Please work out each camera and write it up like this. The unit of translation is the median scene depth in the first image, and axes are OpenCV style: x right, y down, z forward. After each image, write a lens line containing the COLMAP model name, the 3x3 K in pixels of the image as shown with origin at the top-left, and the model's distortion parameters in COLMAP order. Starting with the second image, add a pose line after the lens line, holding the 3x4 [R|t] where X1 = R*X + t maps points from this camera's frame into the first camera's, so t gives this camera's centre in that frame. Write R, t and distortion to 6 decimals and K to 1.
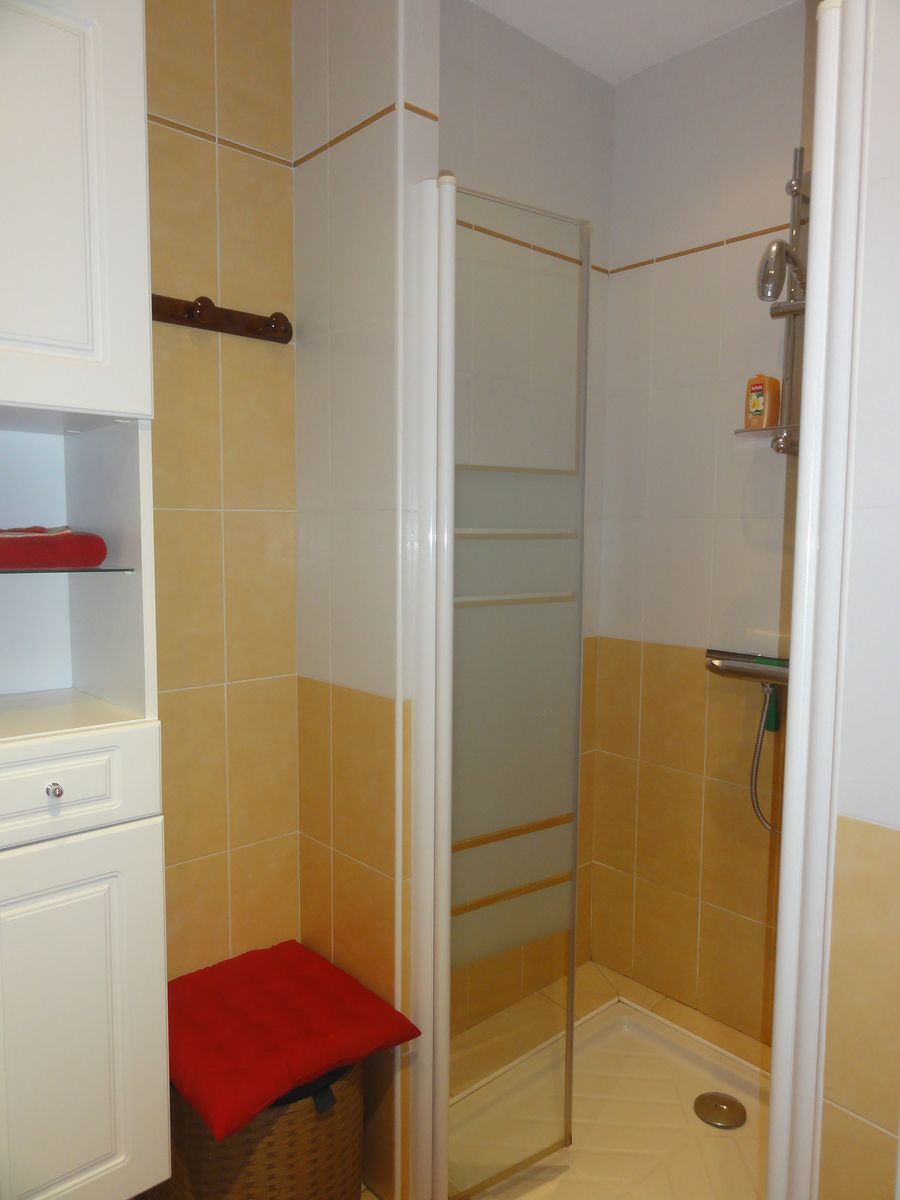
lens RADIAL K [[854.0, 0, 453.7], [0, 854.0, 601.8], [0, 0, 1]] dist [-0.008375, 0.007140]
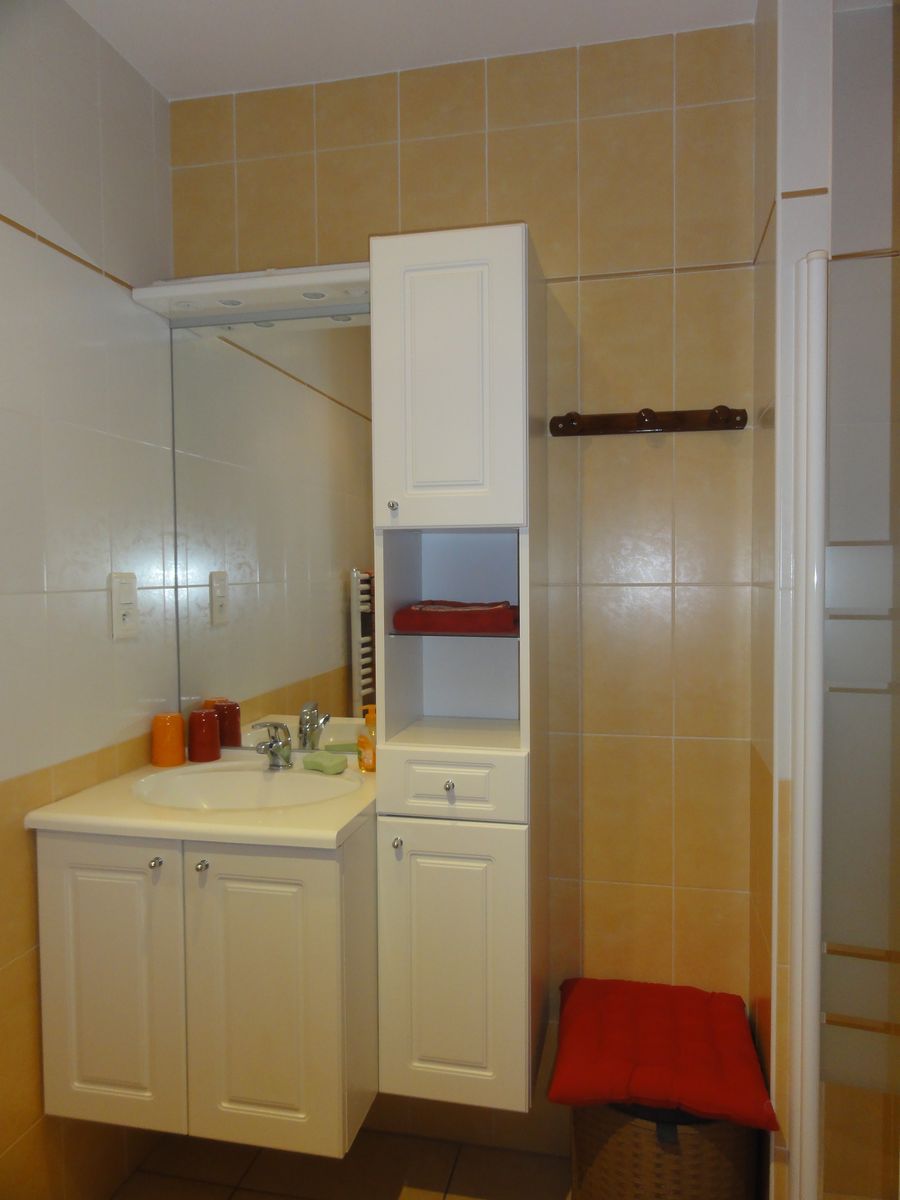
lens RADIAL K [[854.0, 0, 456.2], [0, 854.0, 600.9], [0, 0, 1]] dist [-0.008375, 0.007140]
pose [[0.574205, 0.023181, -0.818383, 0.573553], [-0.061533, 0.997994, -0.014905, -0.057892], [0.816396, 0.058916, 0.574479, 0.122647]]
